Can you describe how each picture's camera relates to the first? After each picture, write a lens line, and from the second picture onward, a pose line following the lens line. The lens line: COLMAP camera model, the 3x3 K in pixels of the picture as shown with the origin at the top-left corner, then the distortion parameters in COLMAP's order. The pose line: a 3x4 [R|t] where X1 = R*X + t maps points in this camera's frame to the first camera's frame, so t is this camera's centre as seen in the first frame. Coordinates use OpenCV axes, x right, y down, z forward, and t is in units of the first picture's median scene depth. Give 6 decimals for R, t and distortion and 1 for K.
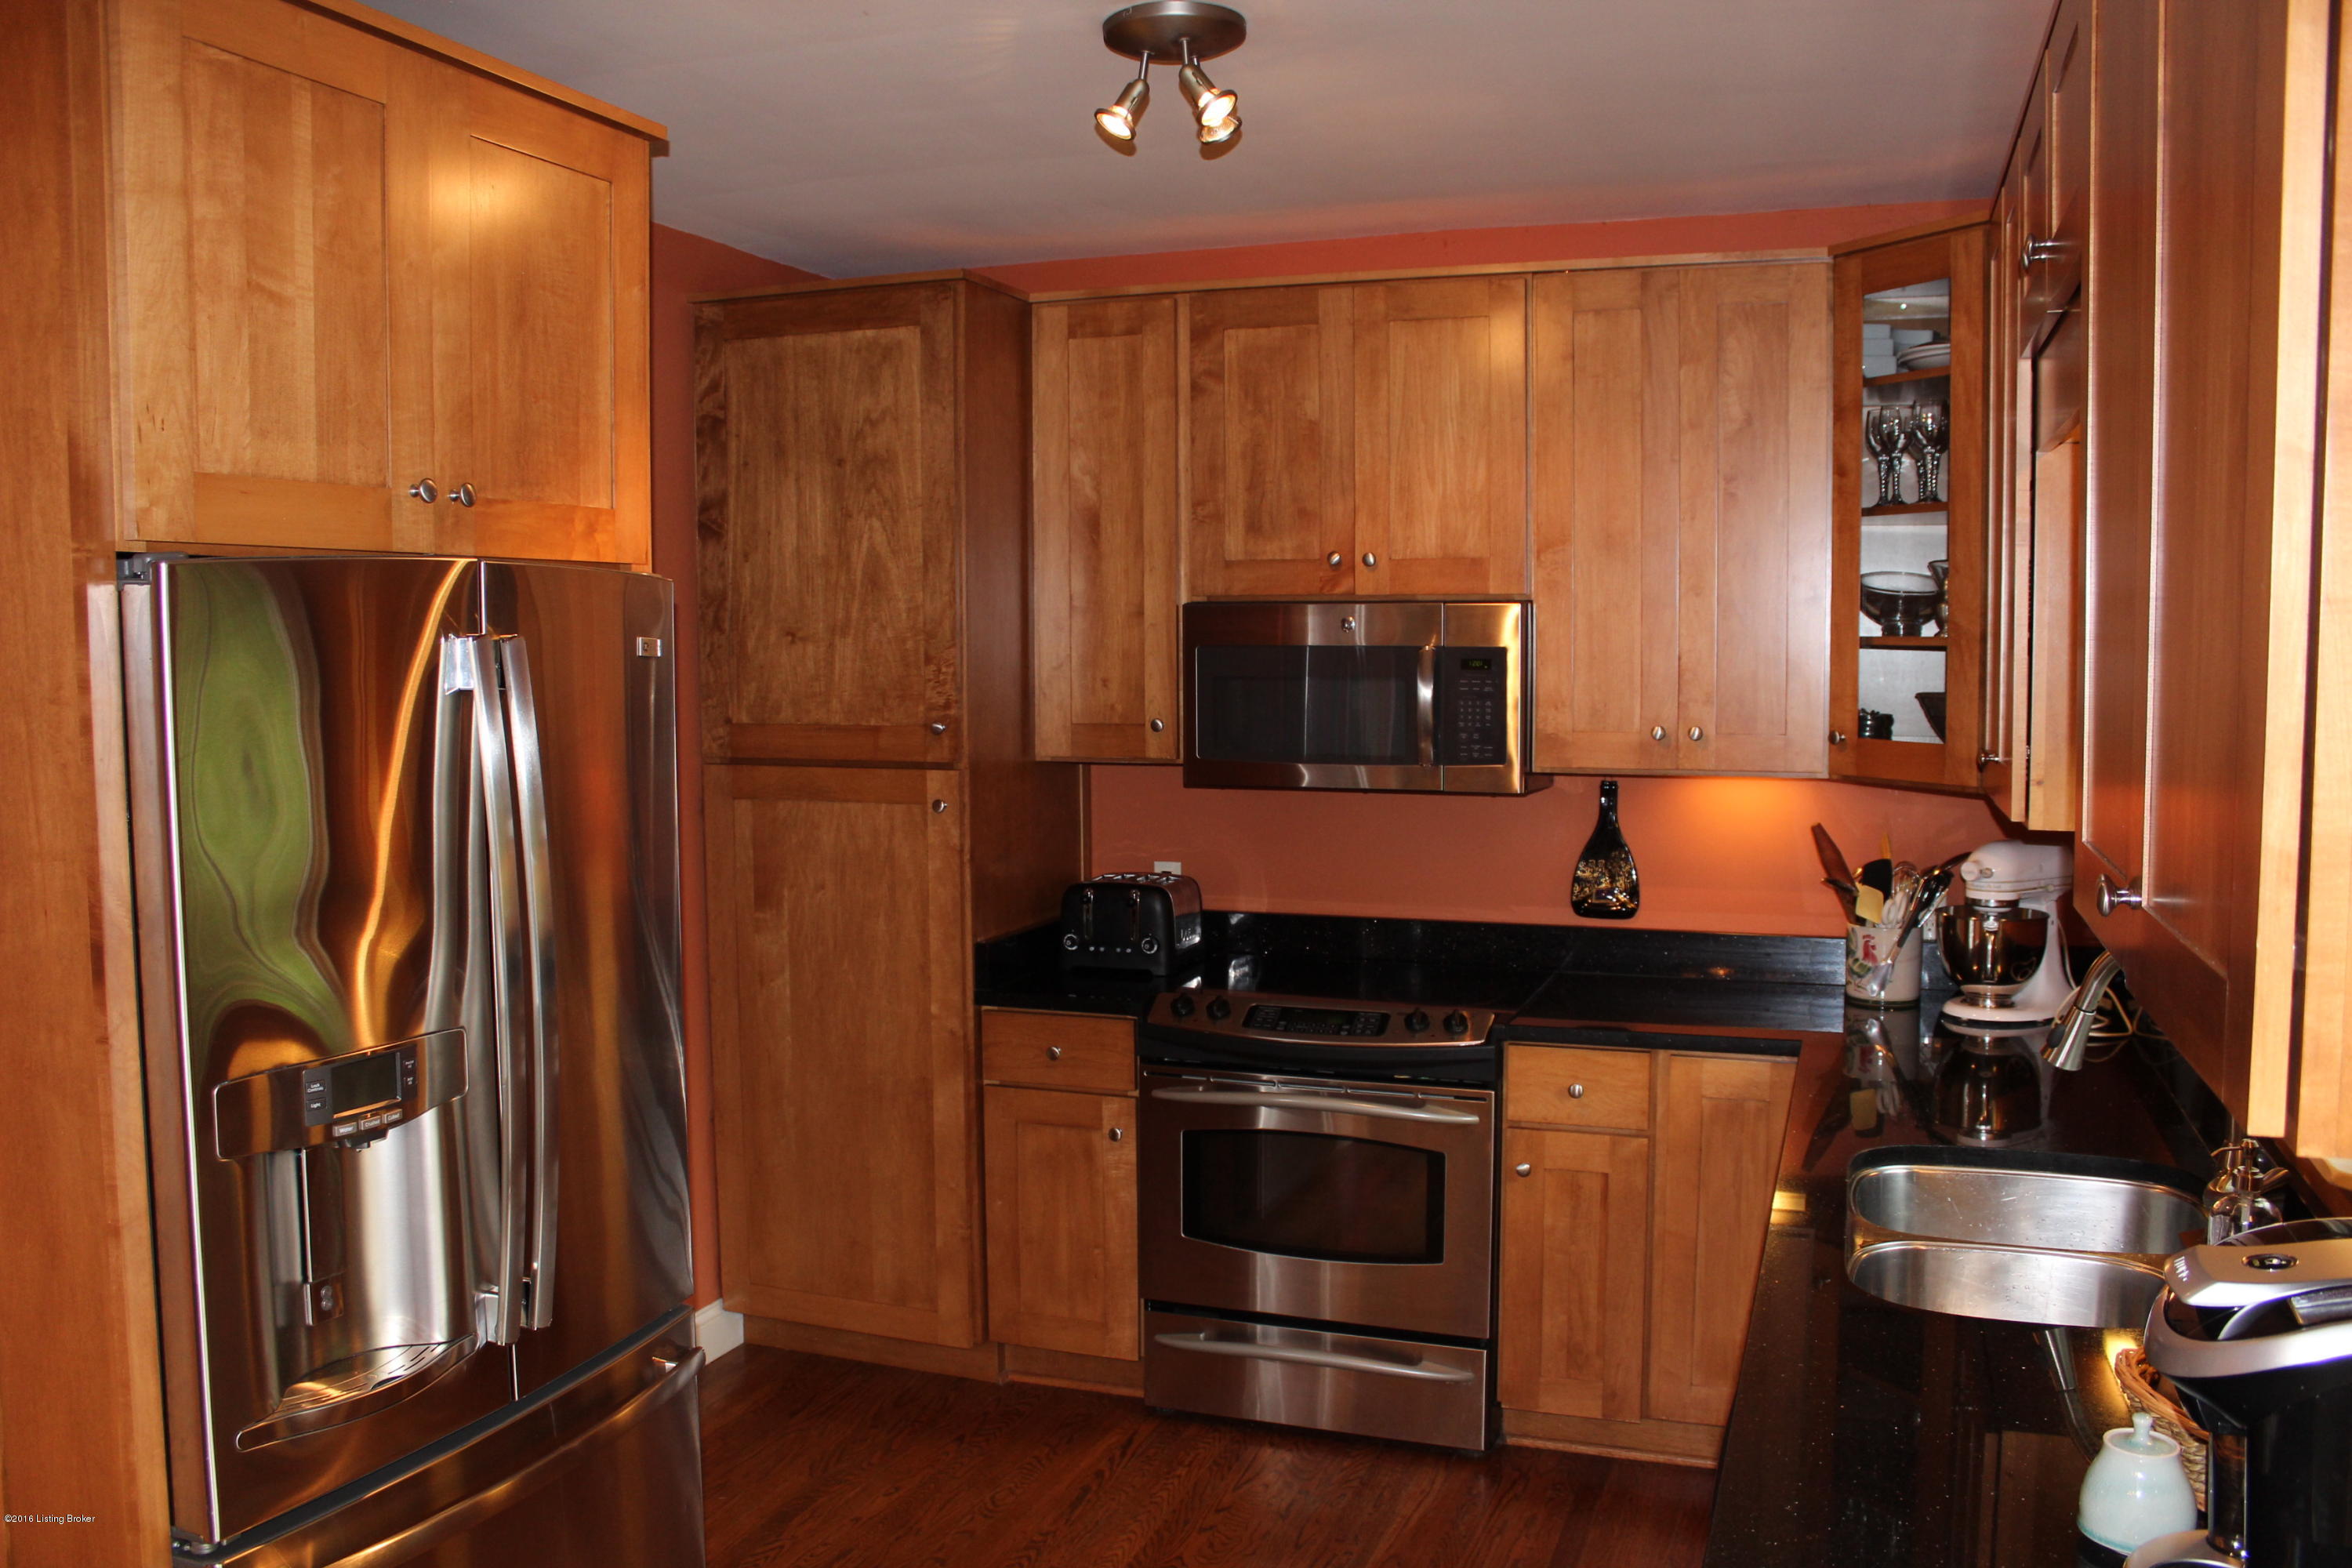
lens RADIAL K [[1959.2, 0, 1175.8], [0, 1959.2, 781.6], [0, 0, 1]] dist [-0.122024, 0.050771]
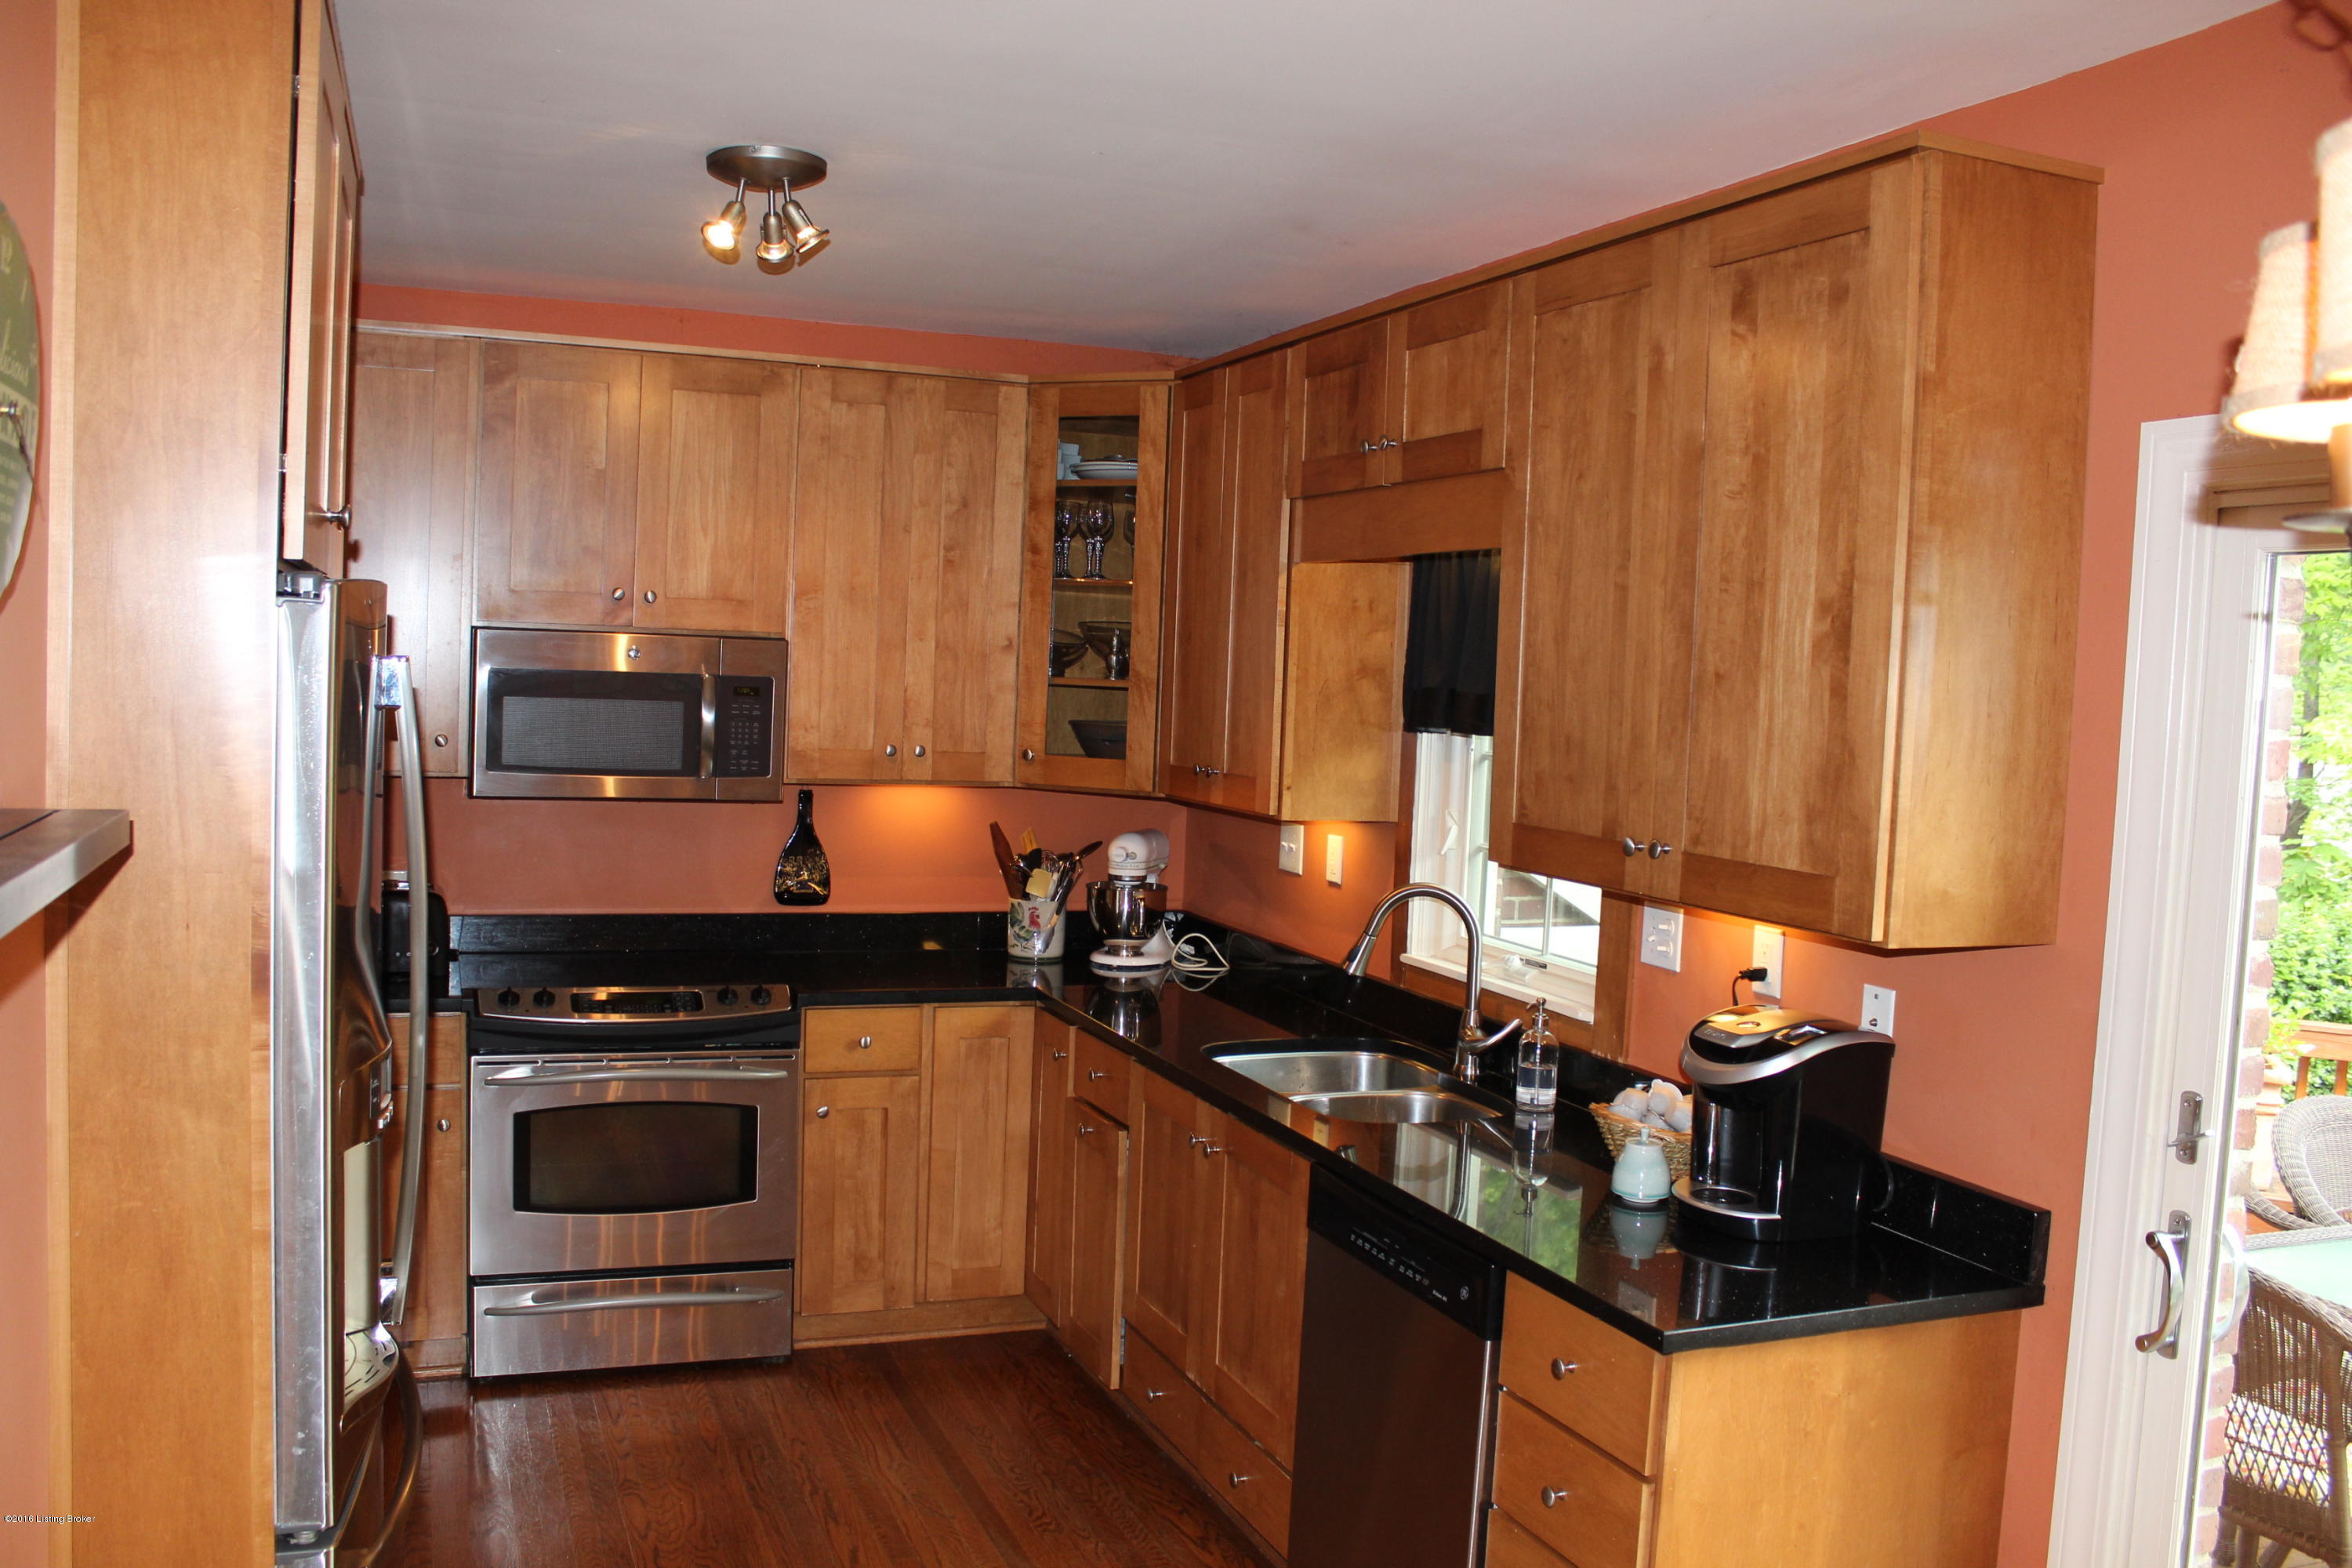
lens RADIAL K [[1959.2, 0, 1171.7], [0, 1959.2, 792.4], [0, 0, 1]] dist [-0.122024, 0.050771]
pose [[0.752407, -0.008545, 0.658643, -0.442876], [0.009954, 0.999949, 0.001602, 0.001515], [-0.658623, 0.005351, 0.752454, -0.050433]]
